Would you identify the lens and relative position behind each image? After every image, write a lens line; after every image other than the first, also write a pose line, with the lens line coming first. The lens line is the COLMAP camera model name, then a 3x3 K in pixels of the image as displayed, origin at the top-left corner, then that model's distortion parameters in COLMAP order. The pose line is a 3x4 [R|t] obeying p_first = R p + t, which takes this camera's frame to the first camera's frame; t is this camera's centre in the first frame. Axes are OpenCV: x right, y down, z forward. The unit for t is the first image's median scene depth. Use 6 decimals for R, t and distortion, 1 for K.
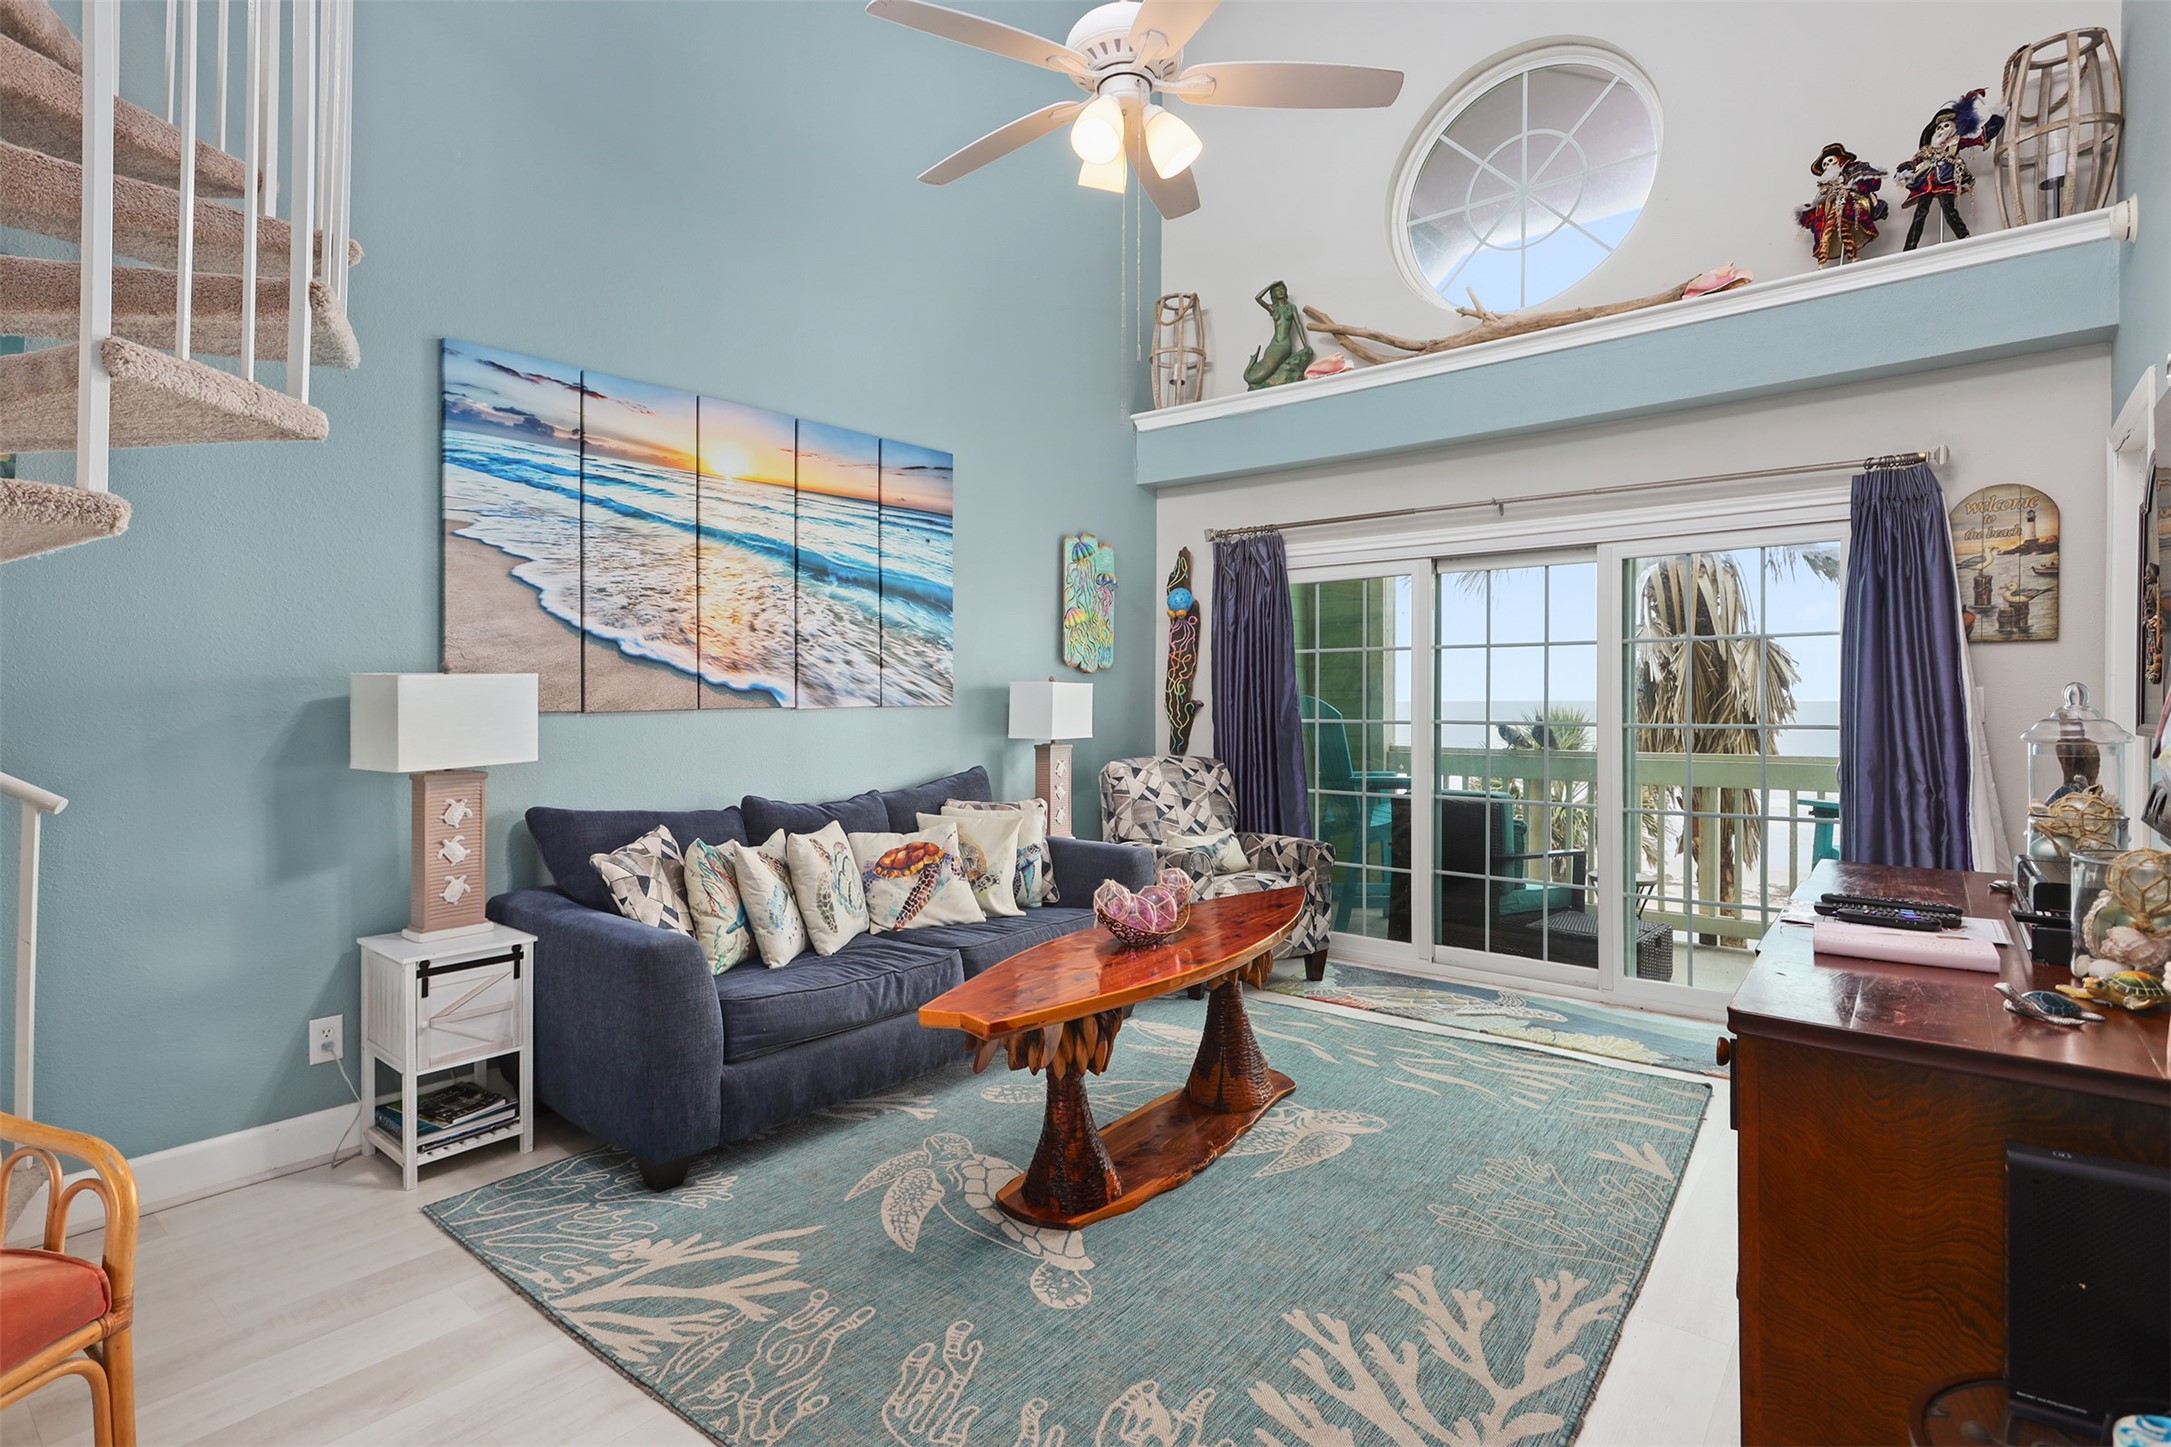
lens RADIAL K [[1084.7, 0, 1051.0], [0, 1084.7, 704.1], [0, 0, 1]] dist [0.003088, 0.000594]
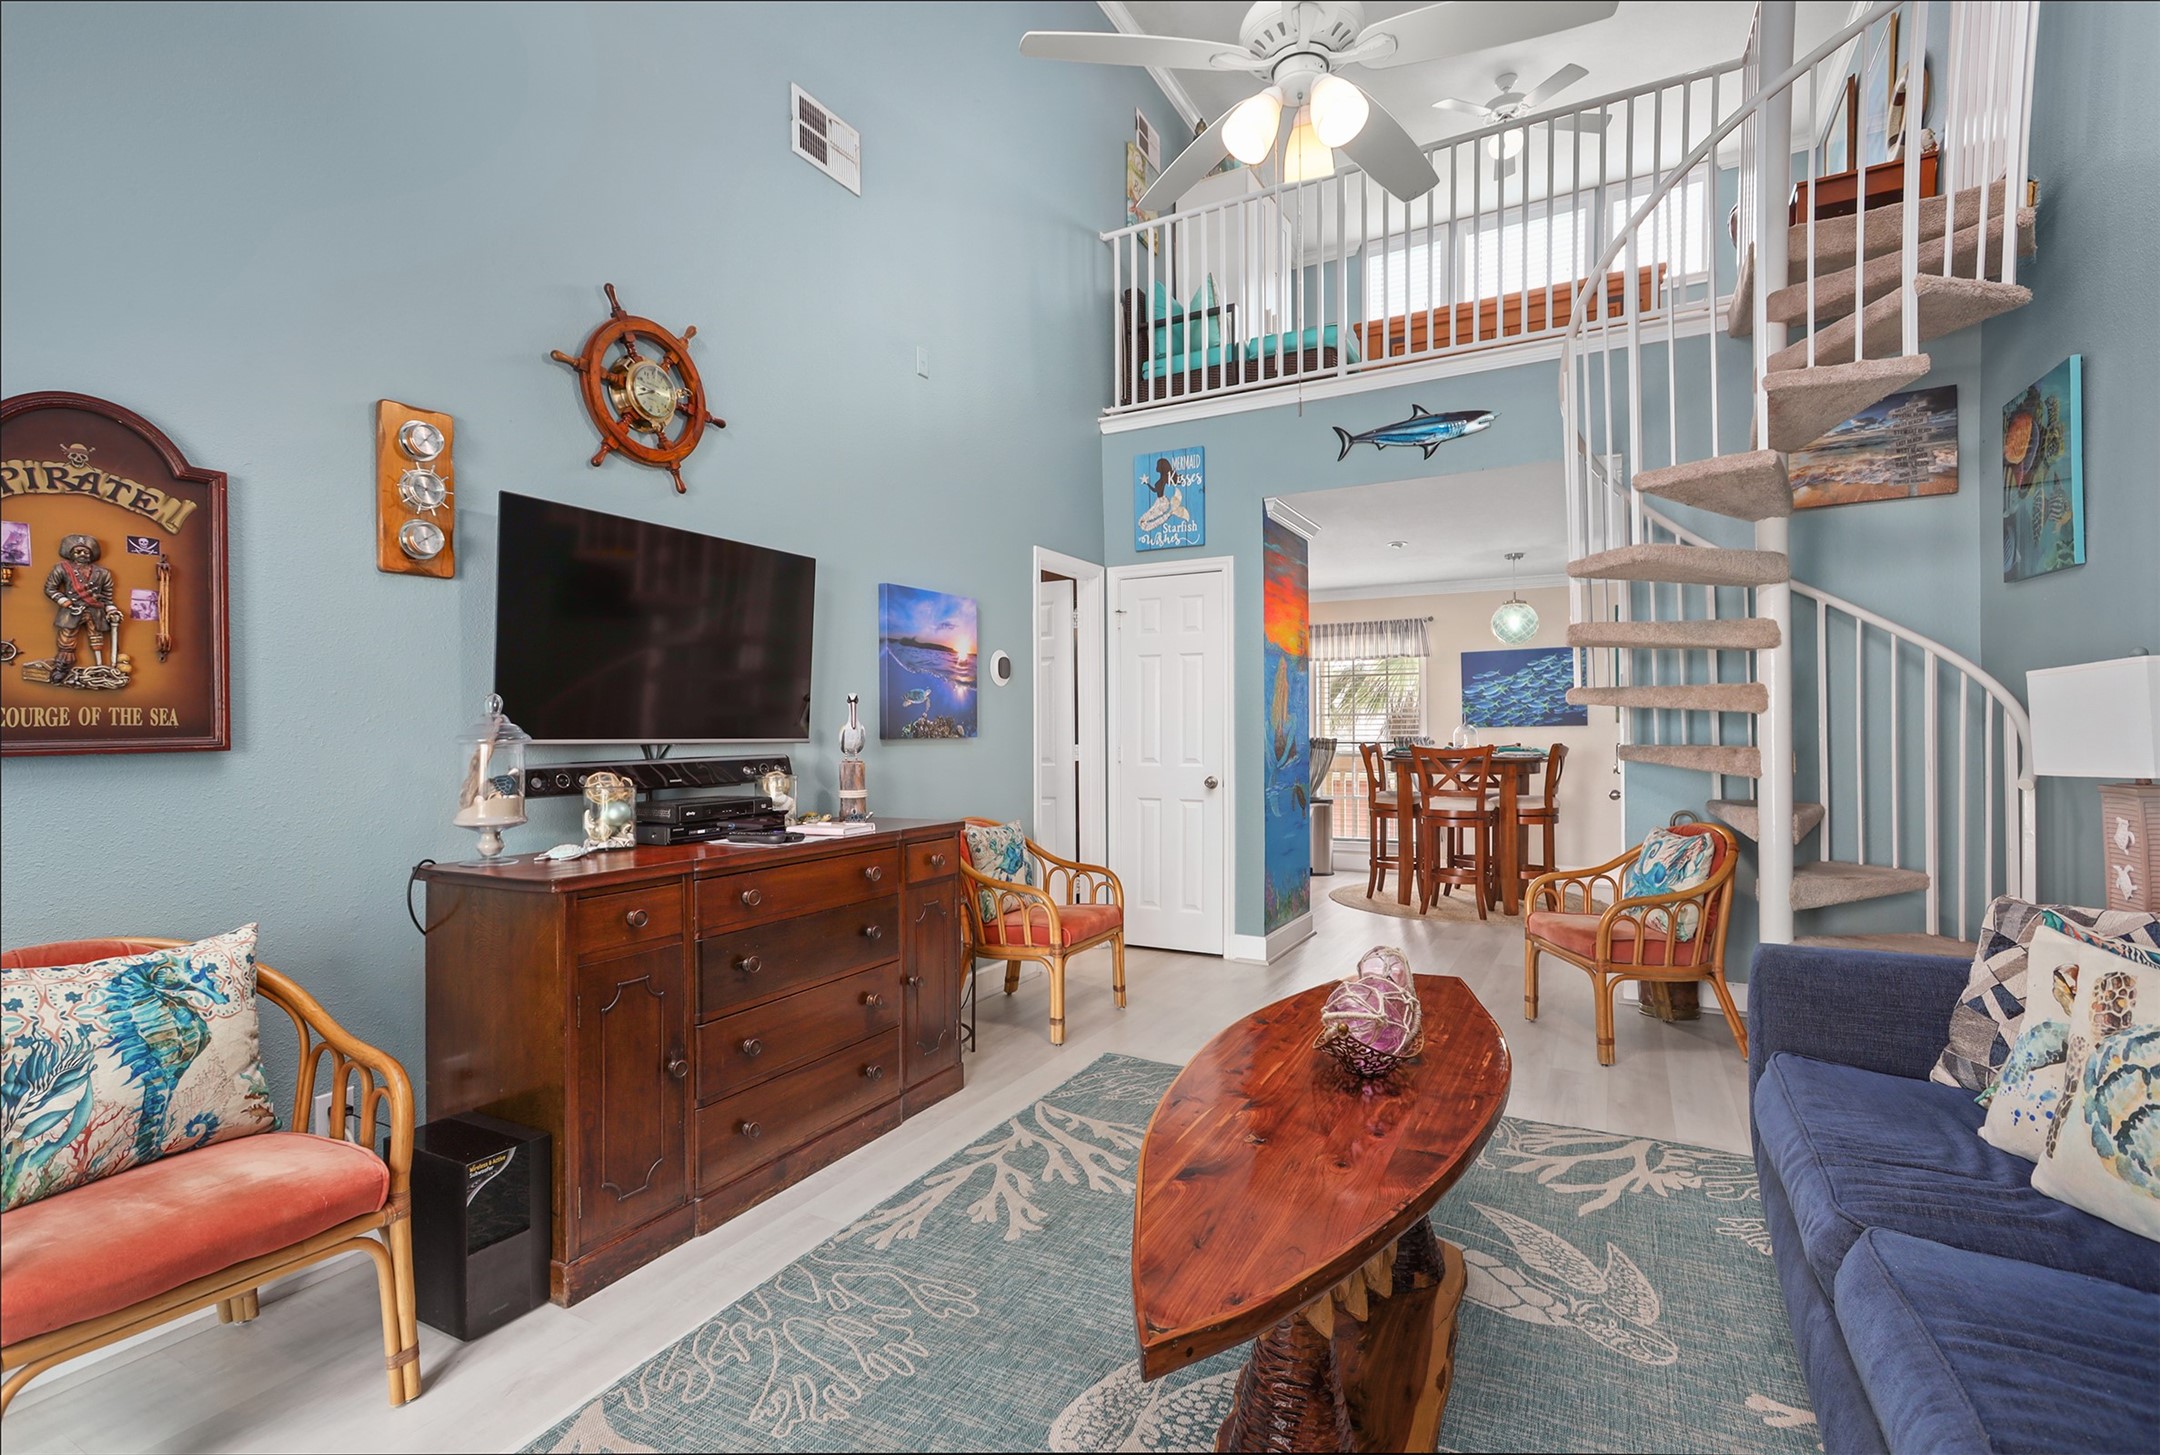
lens RADIAL K [[975.0, 0, 1077.0], [0, 975.0, 724.5], [0, 0, 1]] dist [0.002173, 0.000089]
pose [[-0.981748, 0.003481, -0.190157, 0.307915], [0.003428, 0.999994, 0.000605, 0.010219], [0.190158, -0.000058, -0.981754, 1.299731]]
